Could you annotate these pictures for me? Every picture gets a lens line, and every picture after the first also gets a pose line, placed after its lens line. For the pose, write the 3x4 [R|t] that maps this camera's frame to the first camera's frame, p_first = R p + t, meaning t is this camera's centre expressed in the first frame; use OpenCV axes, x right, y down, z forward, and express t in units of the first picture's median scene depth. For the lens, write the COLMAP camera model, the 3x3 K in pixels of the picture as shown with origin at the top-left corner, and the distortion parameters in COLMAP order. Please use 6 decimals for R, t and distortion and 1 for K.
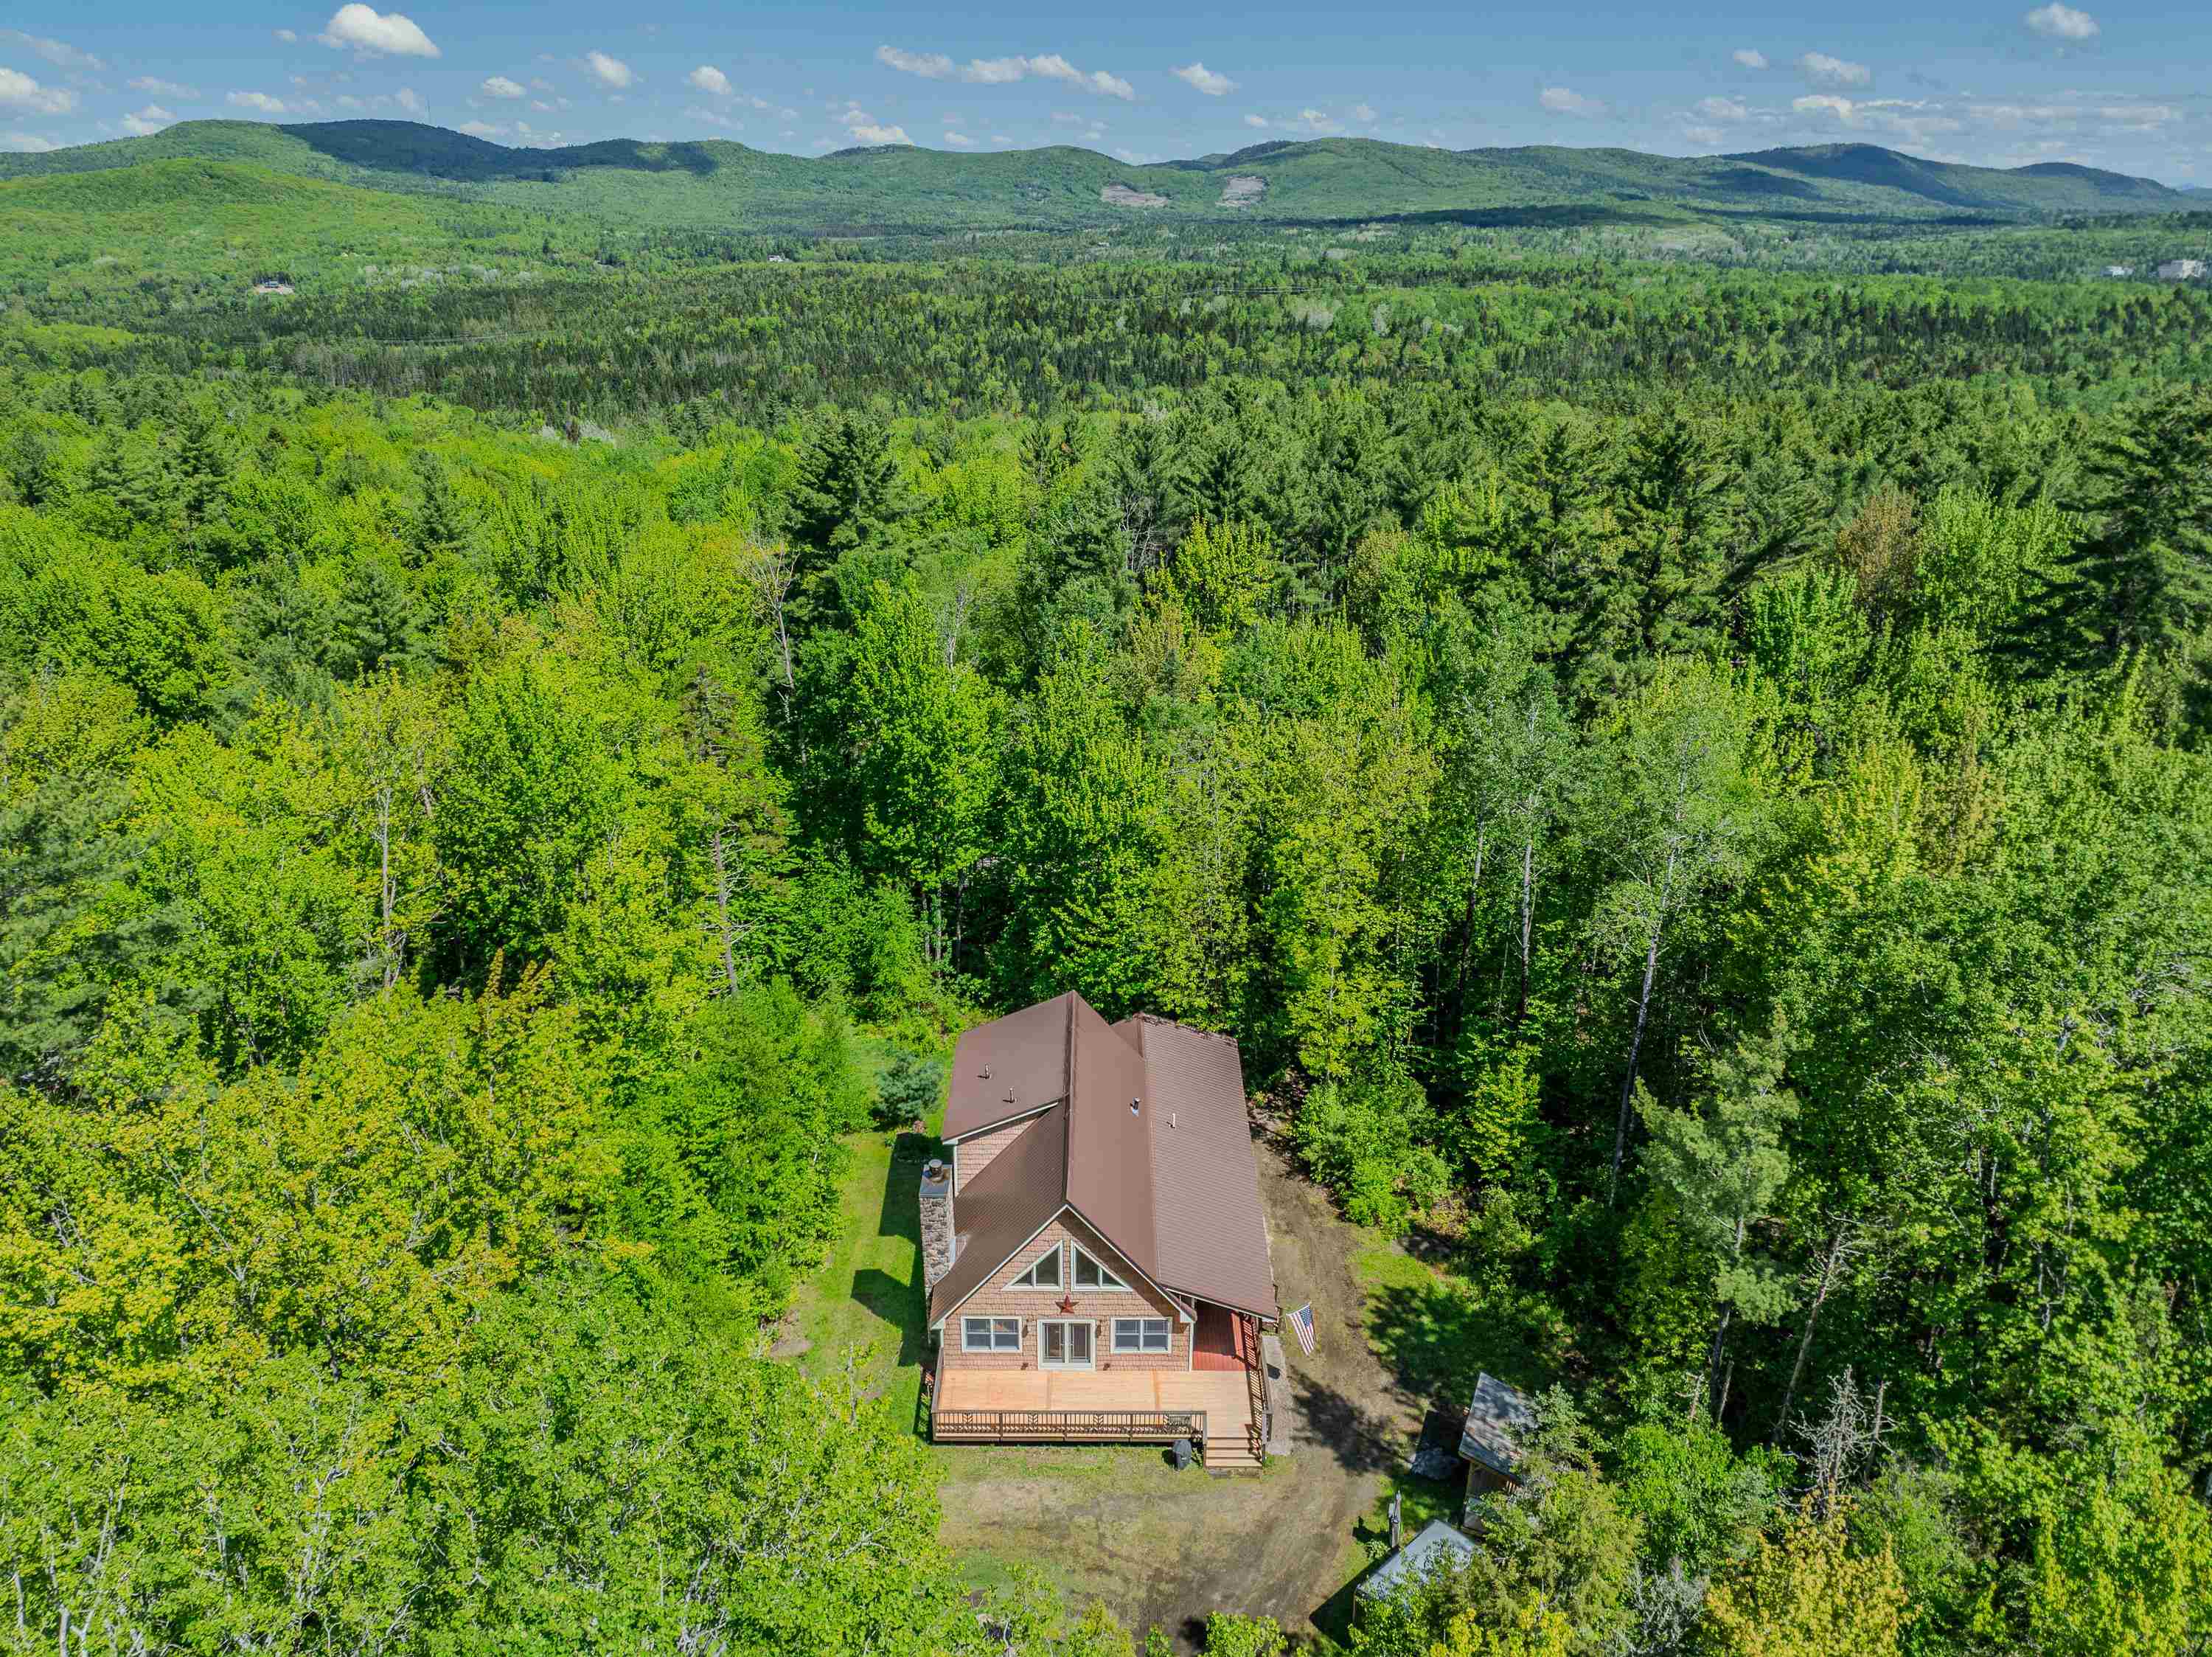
lens RADIAL K [[1566.6, 0, 1098.1], [0, 1566.6, 828.7], [0, 0, 1]] dist [-0.049647, 0.023209]
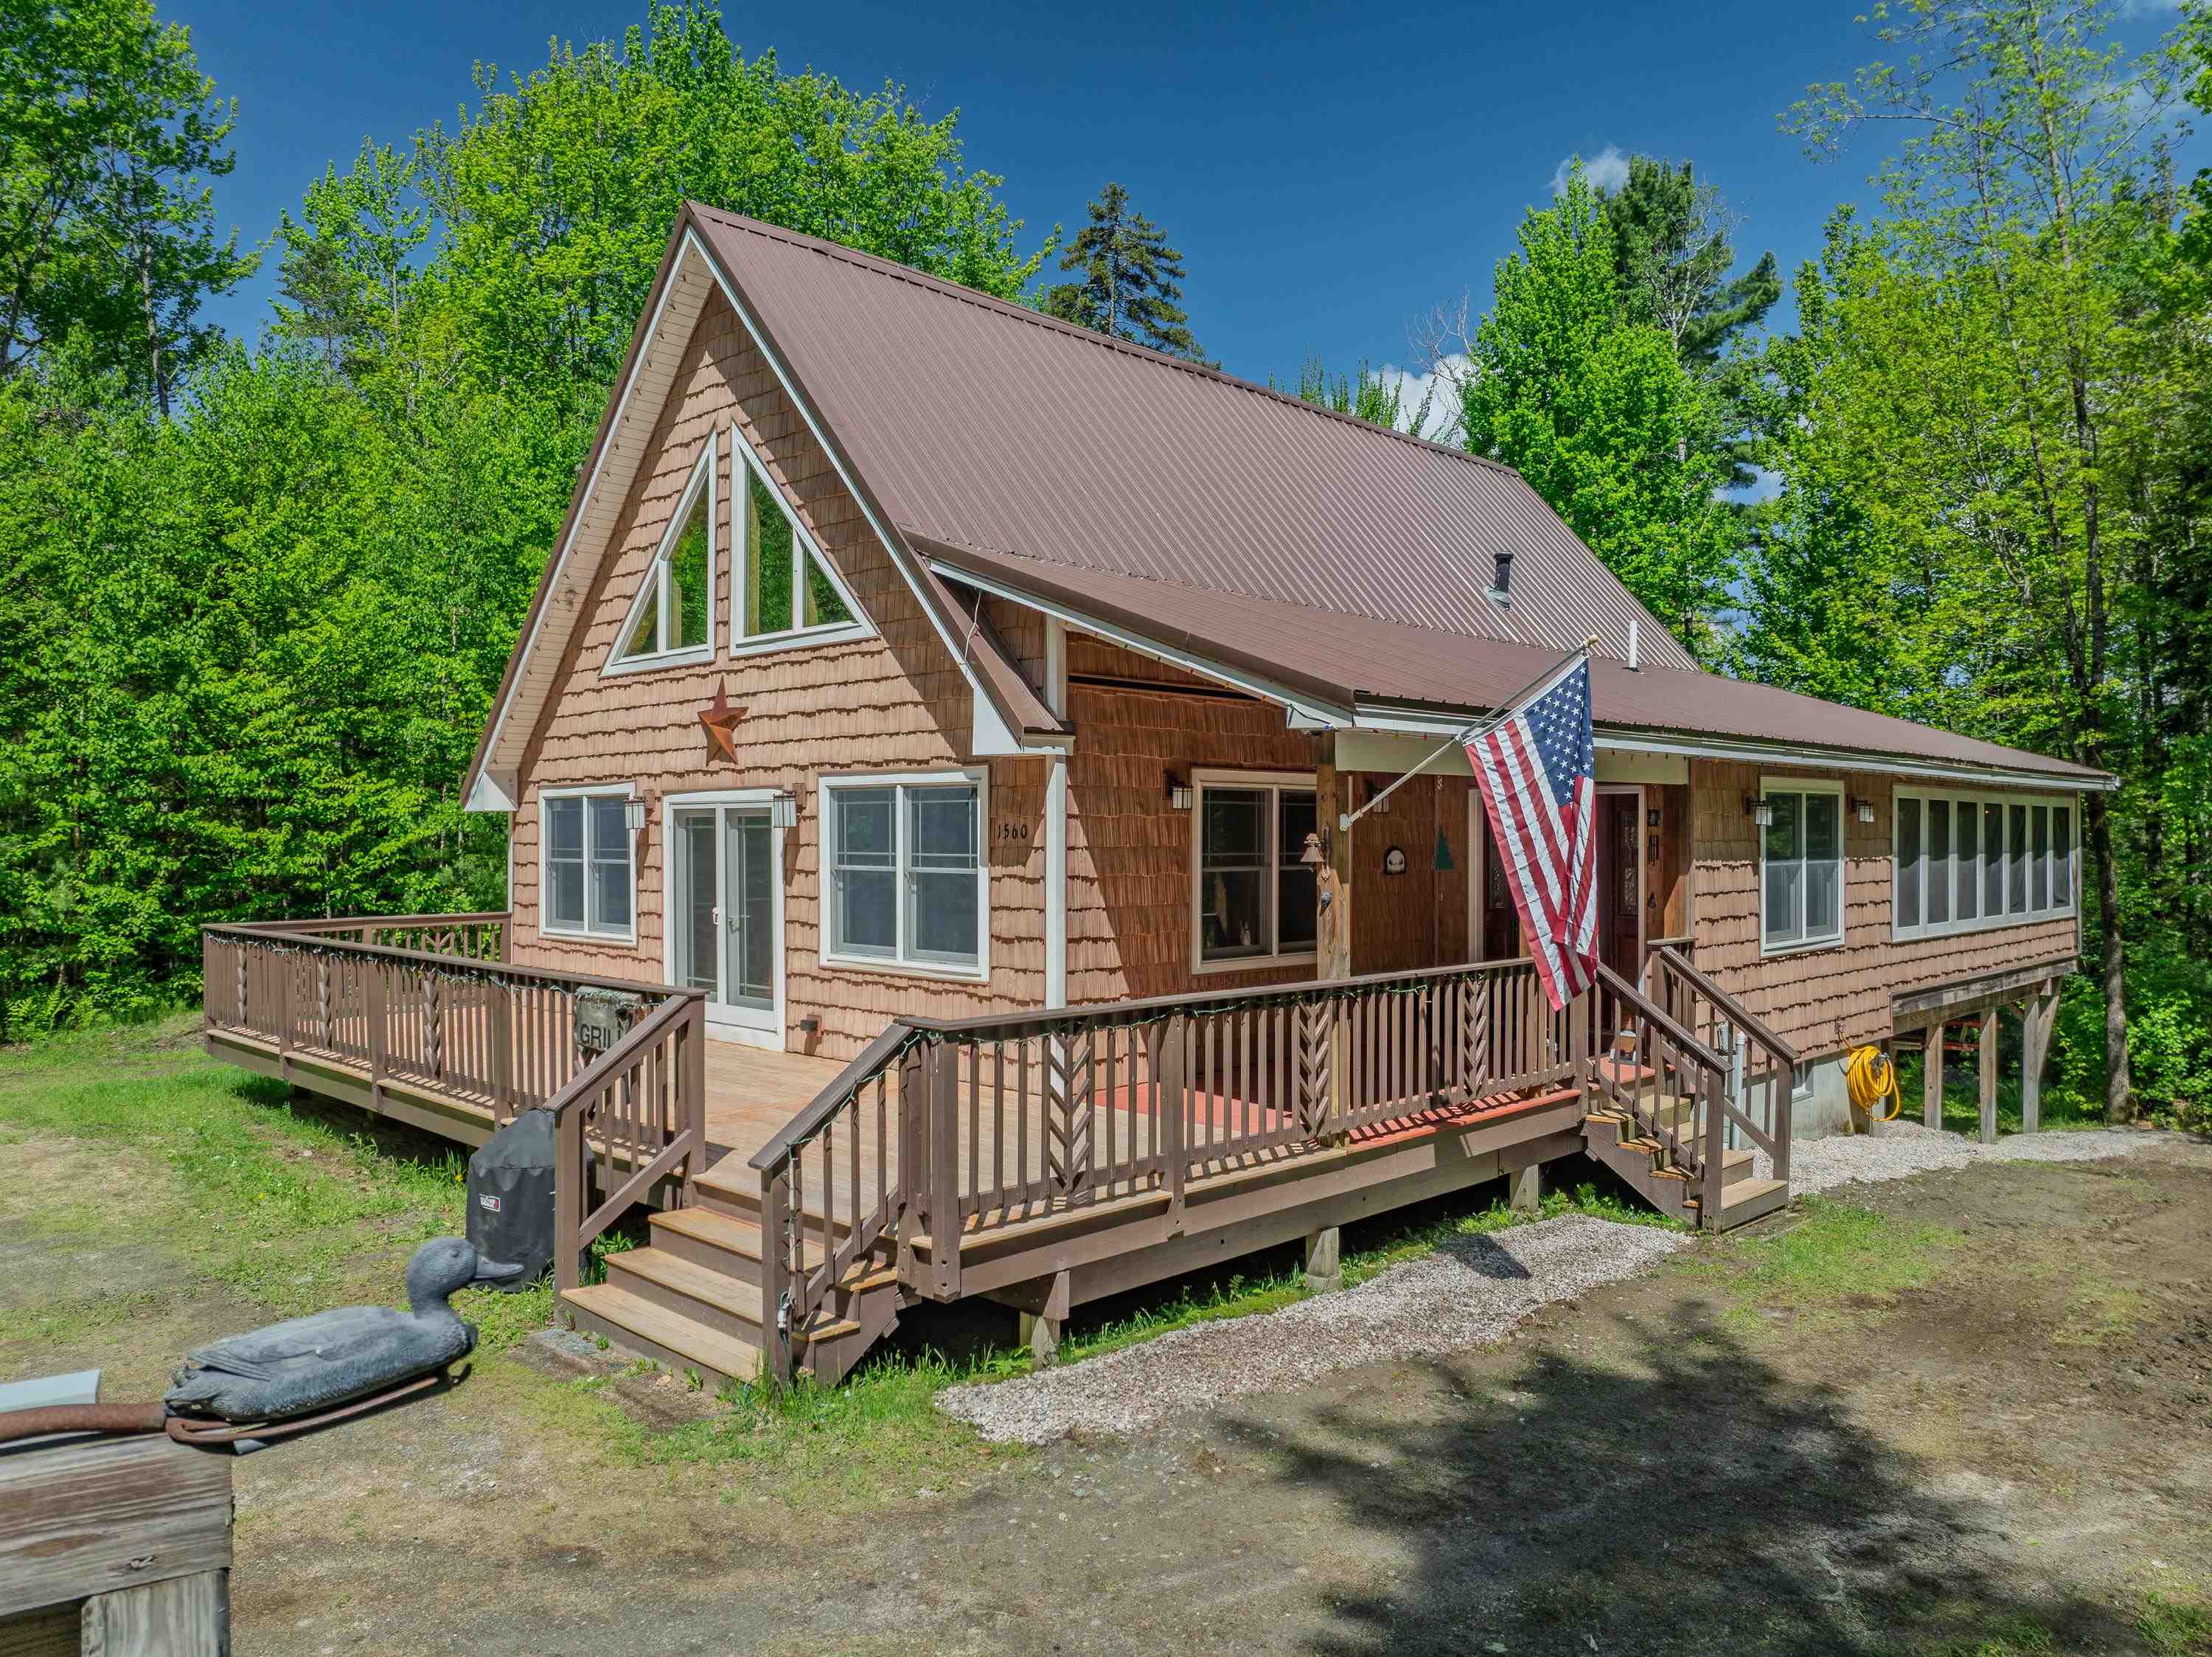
lens RADIAL K [[1566.6, 0, 1110.7], [0, 1566.6, 827.1], [0, 0, 1]] dist [-0.049647, 0.023209]
pose [[0.721555, -0.007844, -0.692313, 0.130938], [-0.255250, 0.926488, -0.276528, 0.235021], [0.643589, 0.376243, 0.666509, 0.543222]]
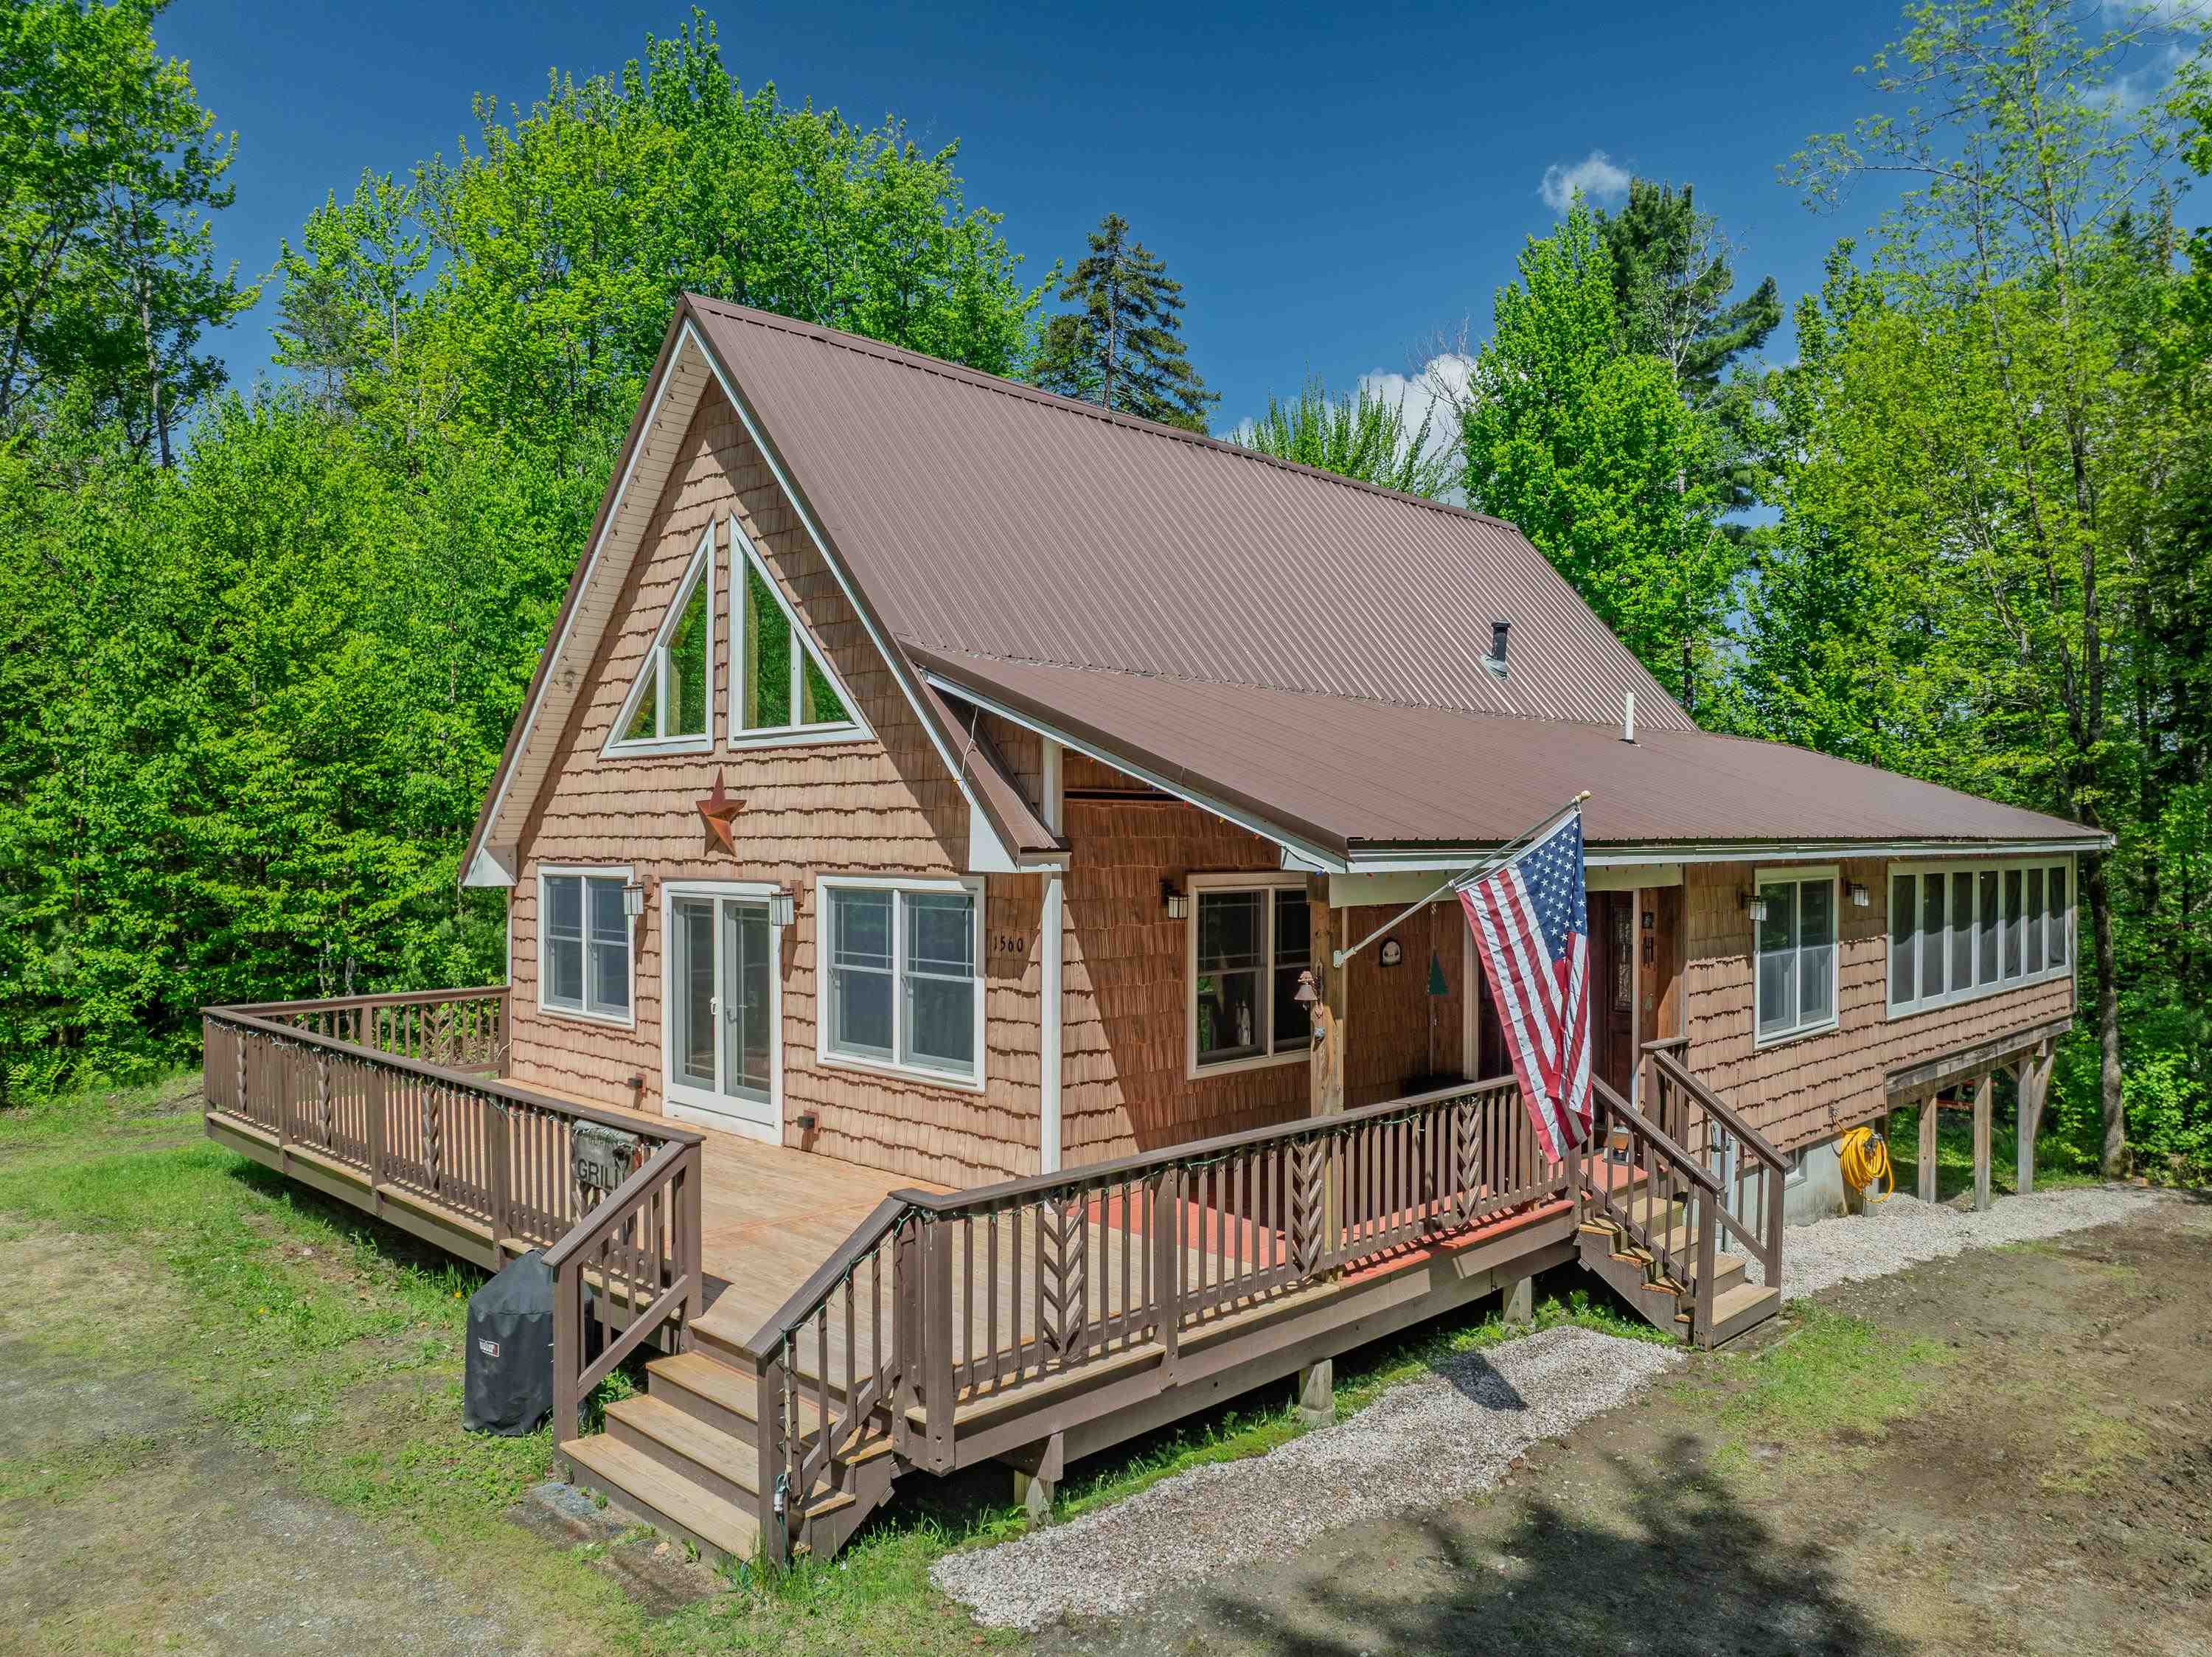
lens RADIAL K [[1566.6, 0, 1108.9], [0, 1566.6, 828.4], [0, 0, 1]] dist [-0.049647, 0.023209]
pose [[0.721101, -0.005349, -0.692810, 0.131531], [-0.257460, 0.926294, -0.275125, 0.226068], [0.643217, 0.376763, 0.666574, 0.539407]]
